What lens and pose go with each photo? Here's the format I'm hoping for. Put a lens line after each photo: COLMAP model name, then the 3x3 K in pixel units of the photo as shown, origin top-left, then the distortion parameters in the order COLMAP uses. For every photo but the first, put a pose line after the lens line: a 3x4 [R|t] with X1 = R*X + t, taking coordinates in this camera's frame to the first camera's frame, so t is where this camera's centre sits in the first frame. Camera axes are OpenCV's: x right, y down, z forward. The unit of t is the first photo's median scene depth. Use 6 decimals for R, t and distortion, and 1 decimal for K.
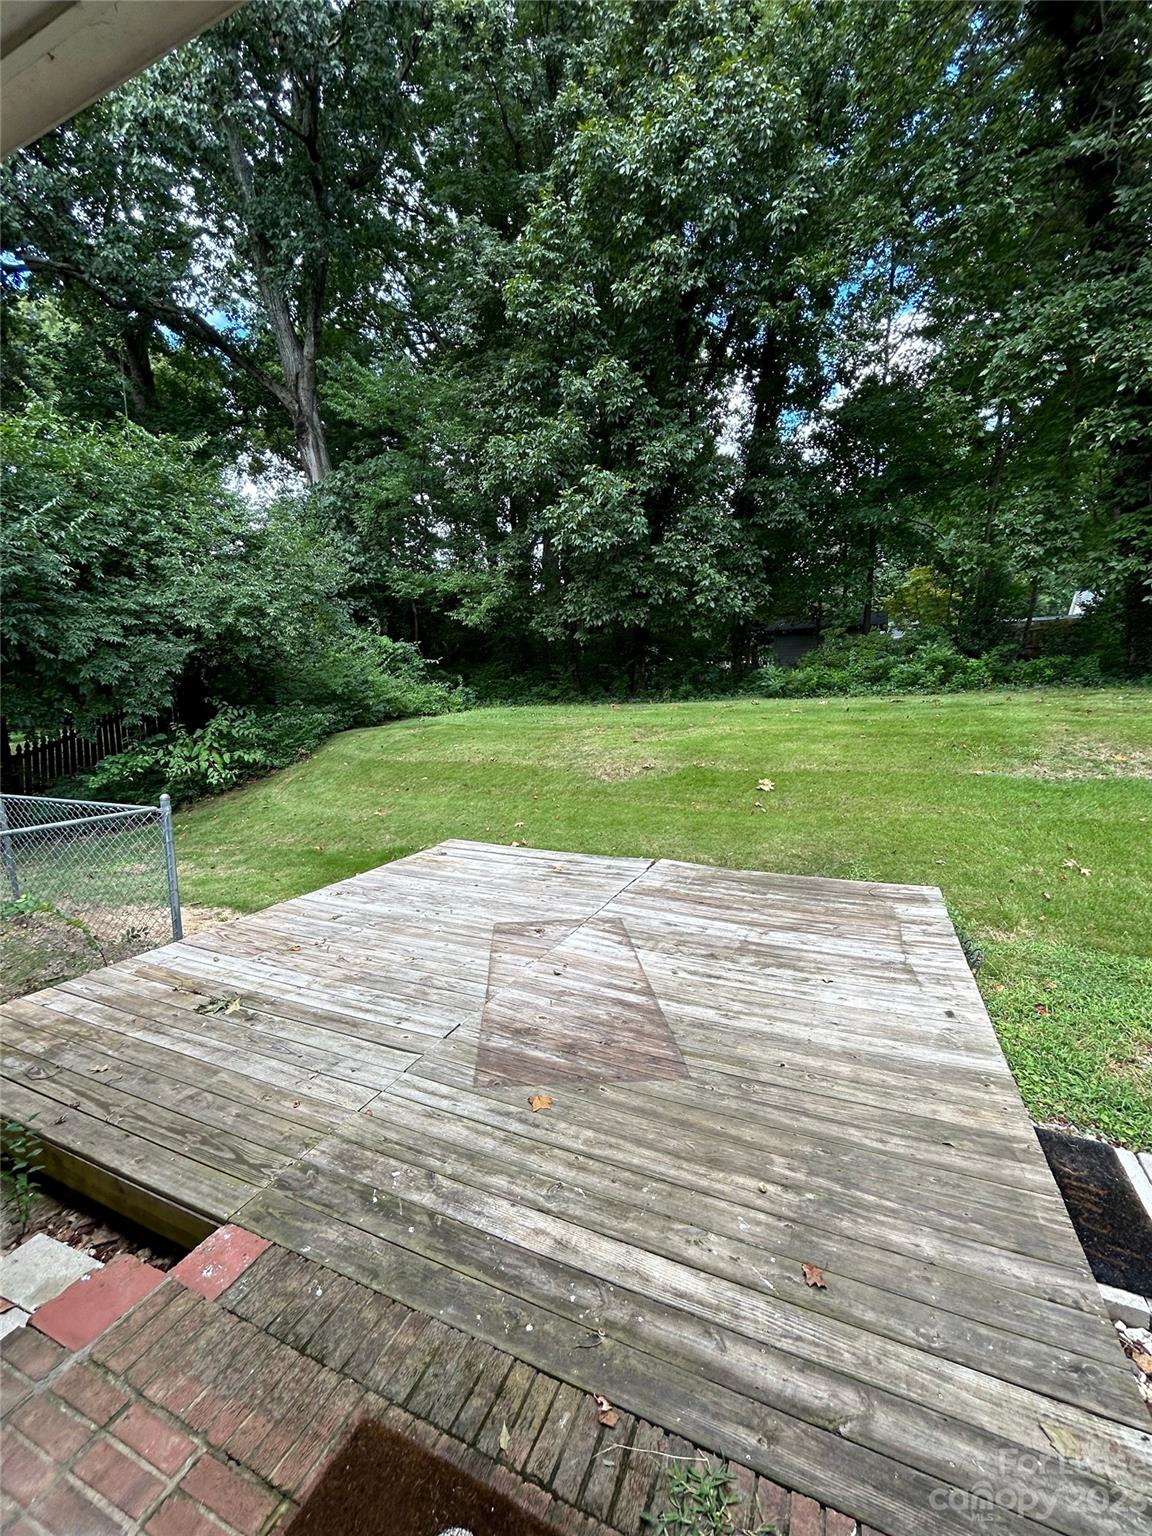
lens RADIAL K [[621.5, 0, 576.1], [0, 621.5, 768.6], [0, 0, 1]] dist [0.000627, 0.000137]
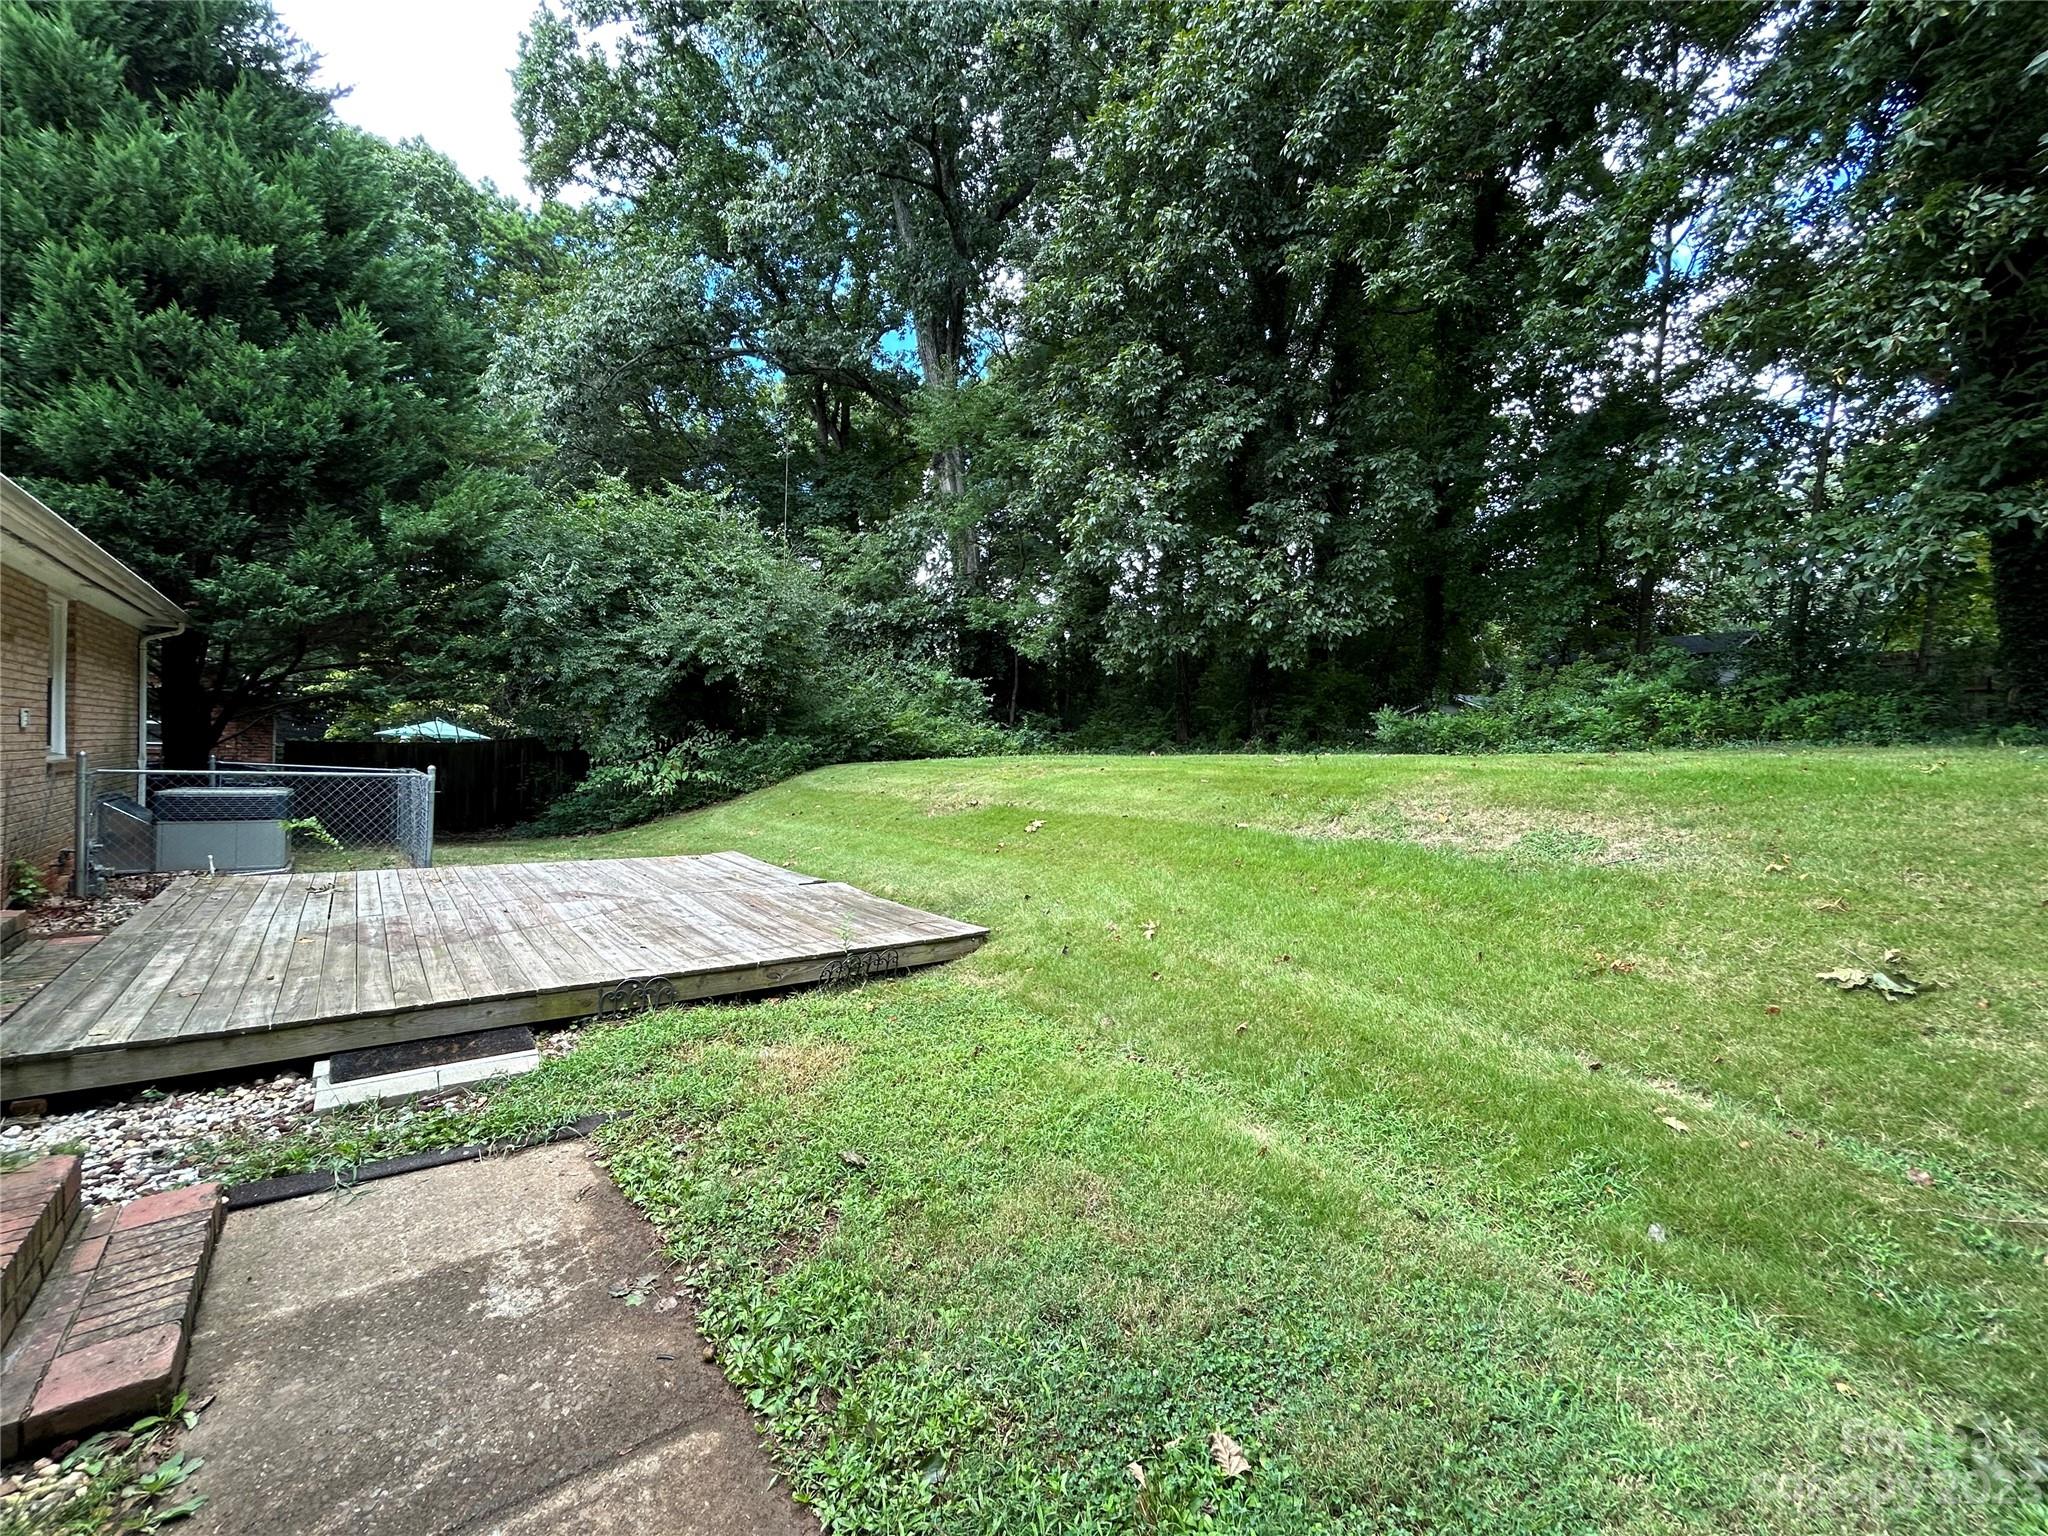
lens RADIAL K [[828.7, 0, 1024.0], [0, 828.7, 767.9], [0, 0, 1]] dist [0.000627, 0.000137]
pose [[0.886704, 0.048129, -0.459825, 1.209979], [-0.098108, 0.991504, -0.085408, 0.067757], [0.451808, 0.120844, 0.883893, -0.009471]]
